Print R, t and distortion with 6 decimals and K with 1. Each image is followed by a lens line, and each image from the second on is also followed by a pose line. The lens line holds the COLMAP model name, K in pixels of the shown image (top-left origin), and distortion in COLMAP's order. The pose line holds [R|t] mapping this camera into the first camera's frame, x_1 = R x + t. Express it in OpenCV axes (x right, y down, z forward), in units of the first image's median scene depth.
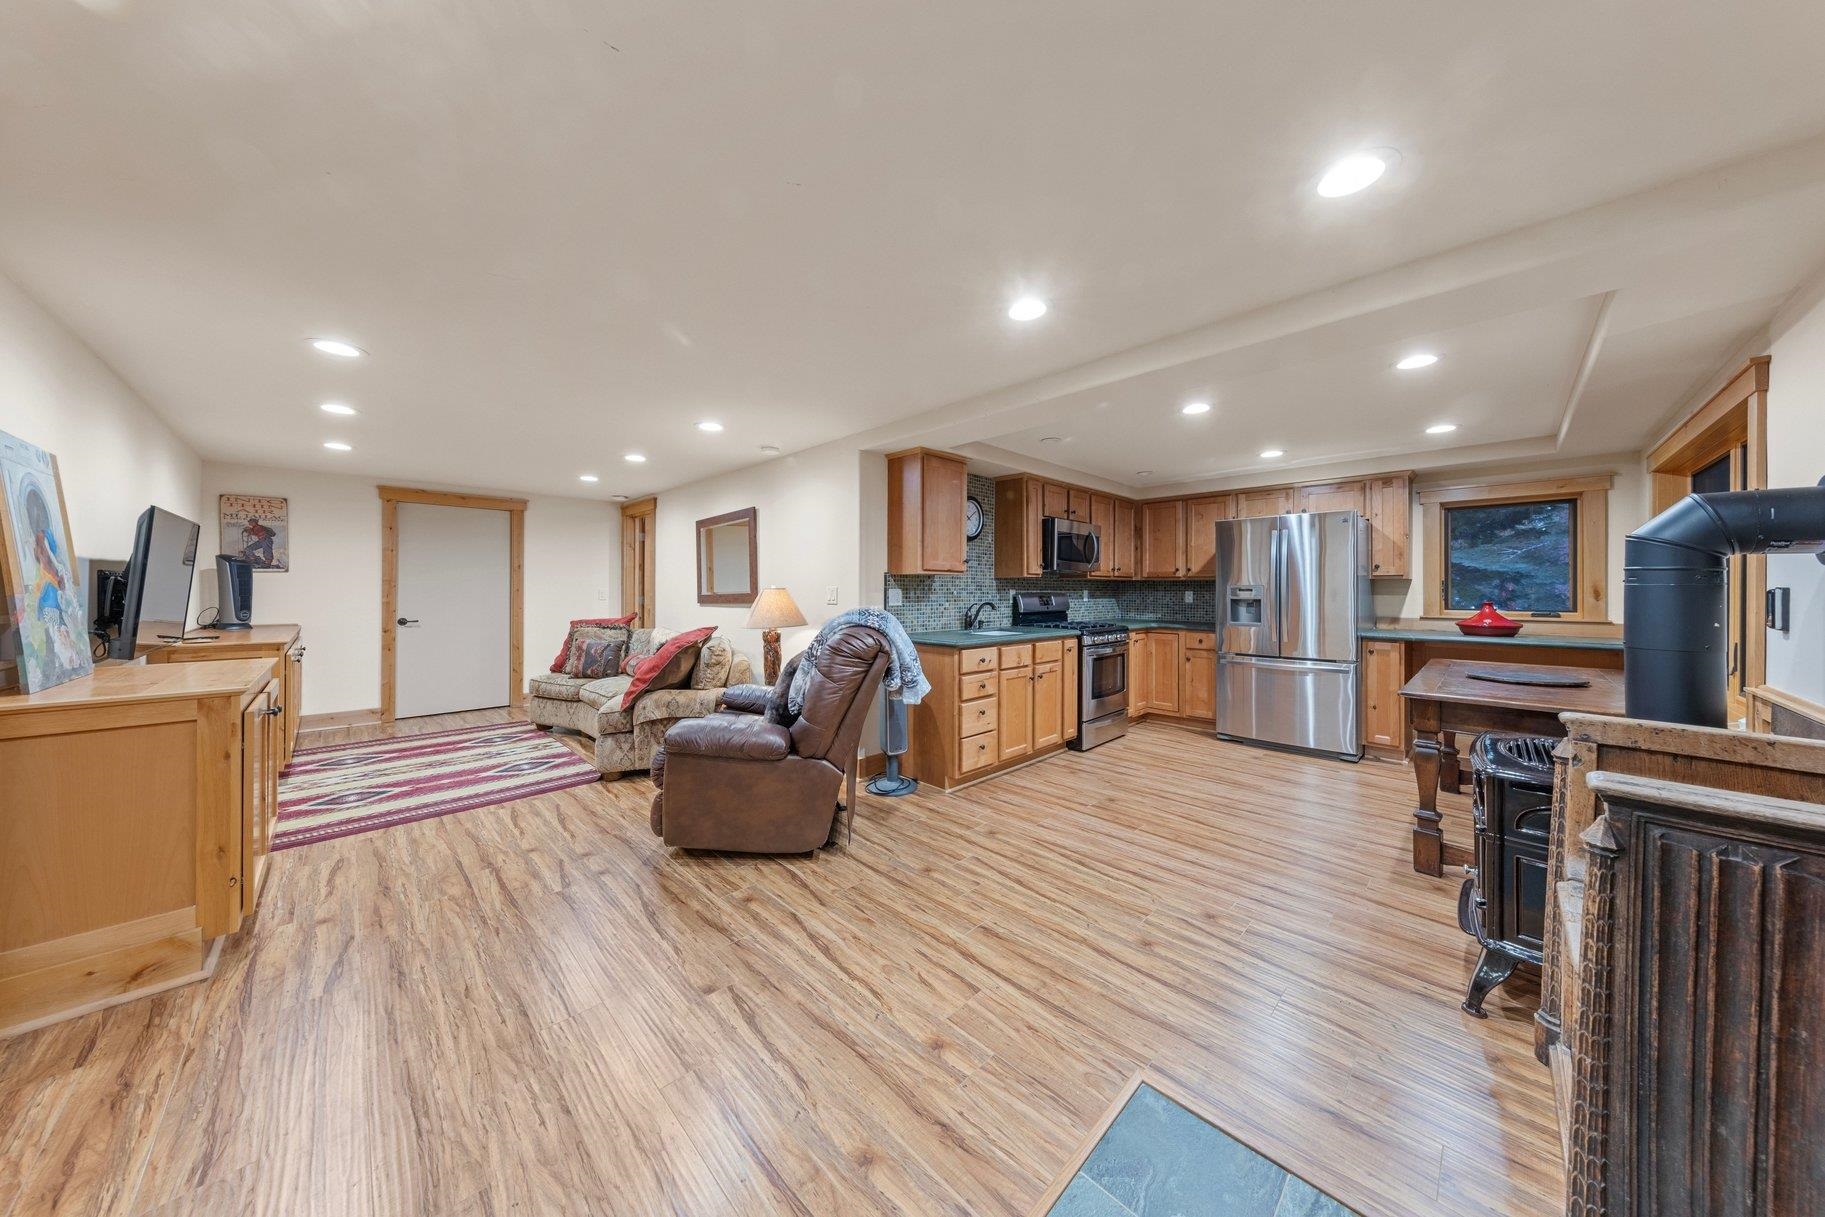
lens RADIAL K [[581.8, 0, 906.4], [0, 581.8, 586.2], [0, 0, 1]] dist [0.011311, -0.000033]
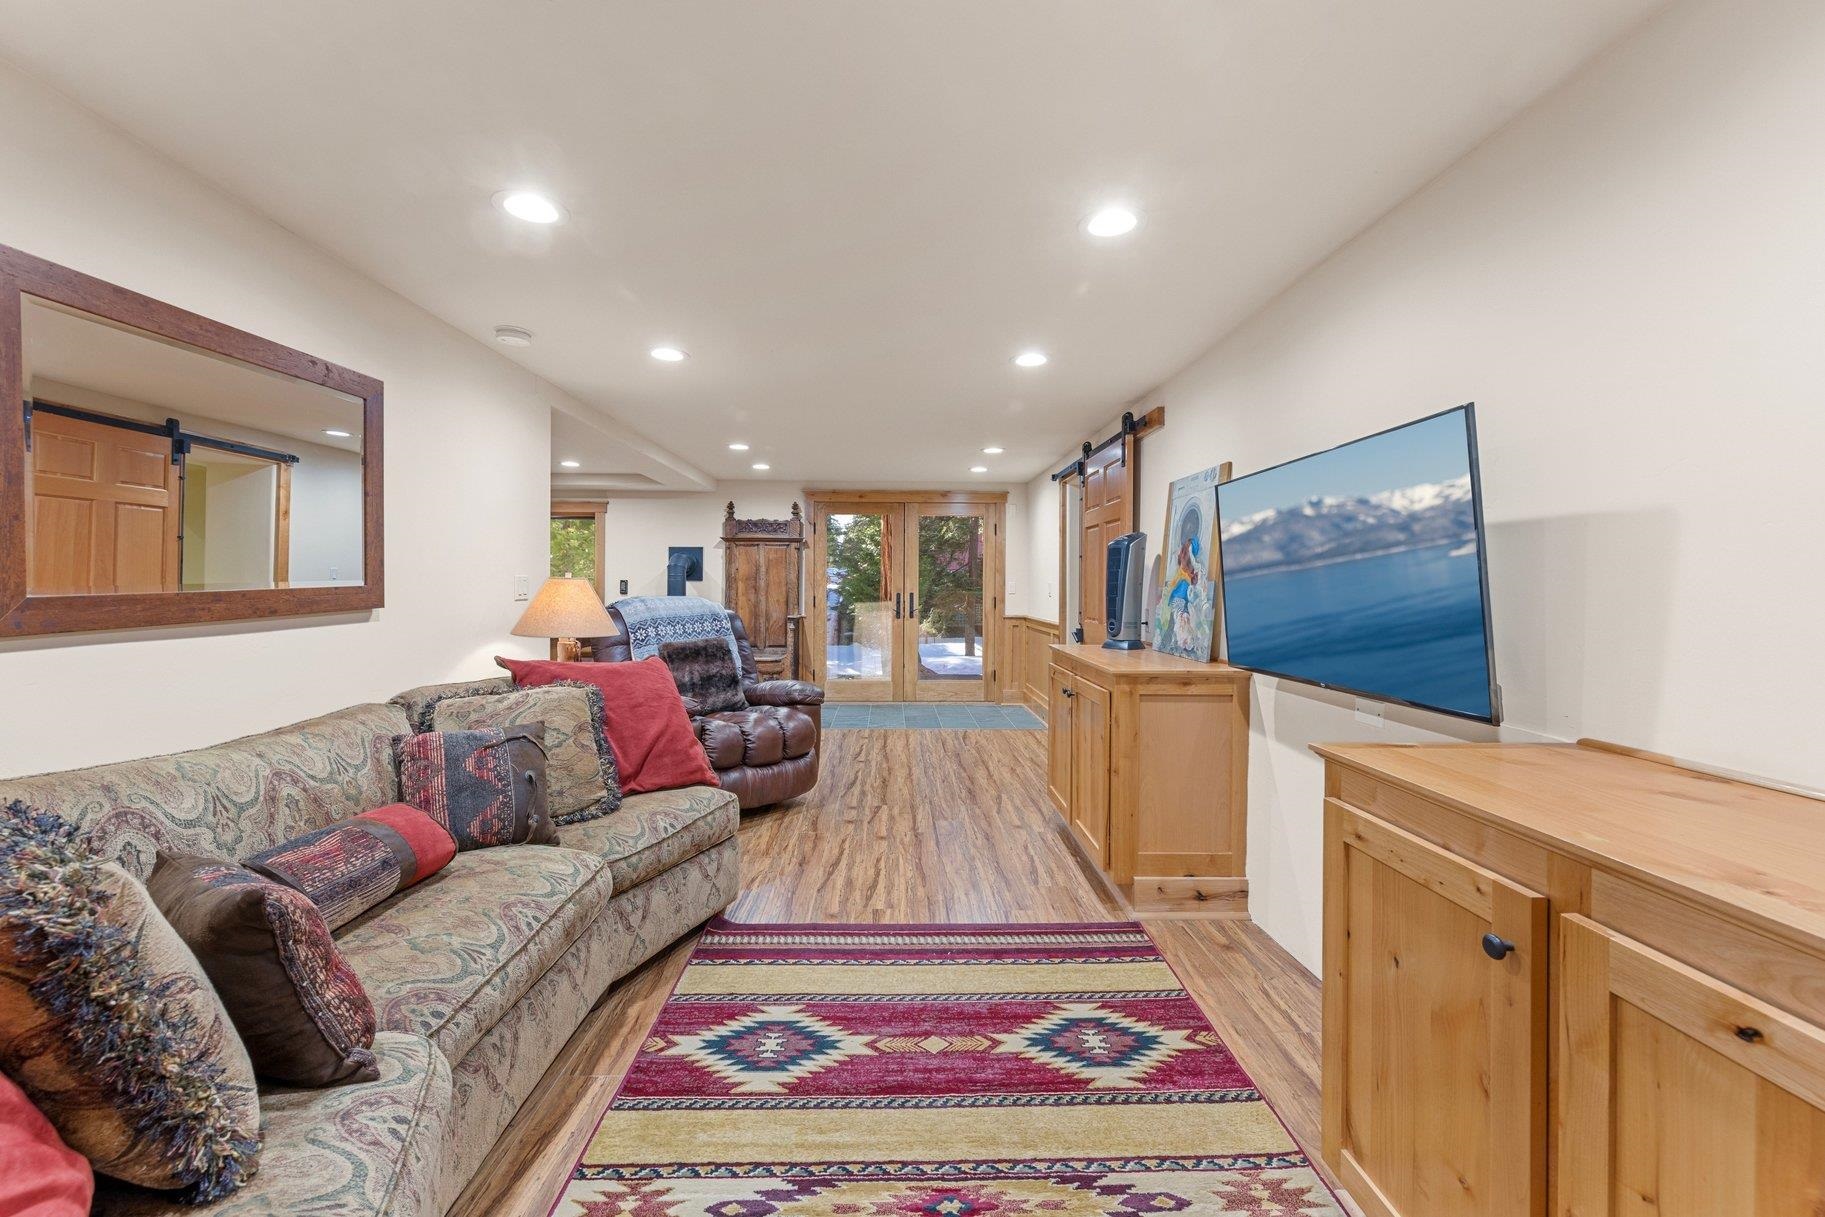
lens RADIAL K [[844.8, 0, 905.9], [0, 844.8, 578.0], [0, 0, 1]] dist [0.003524, 0.000735]
pose [[-0.732914, -0.002508, 0.680316, -0.476136], [-0.012534, 0.999873, -0.009817, 0.003738], [-0.680205, -0.015722, -0.732853, 0.587400]]
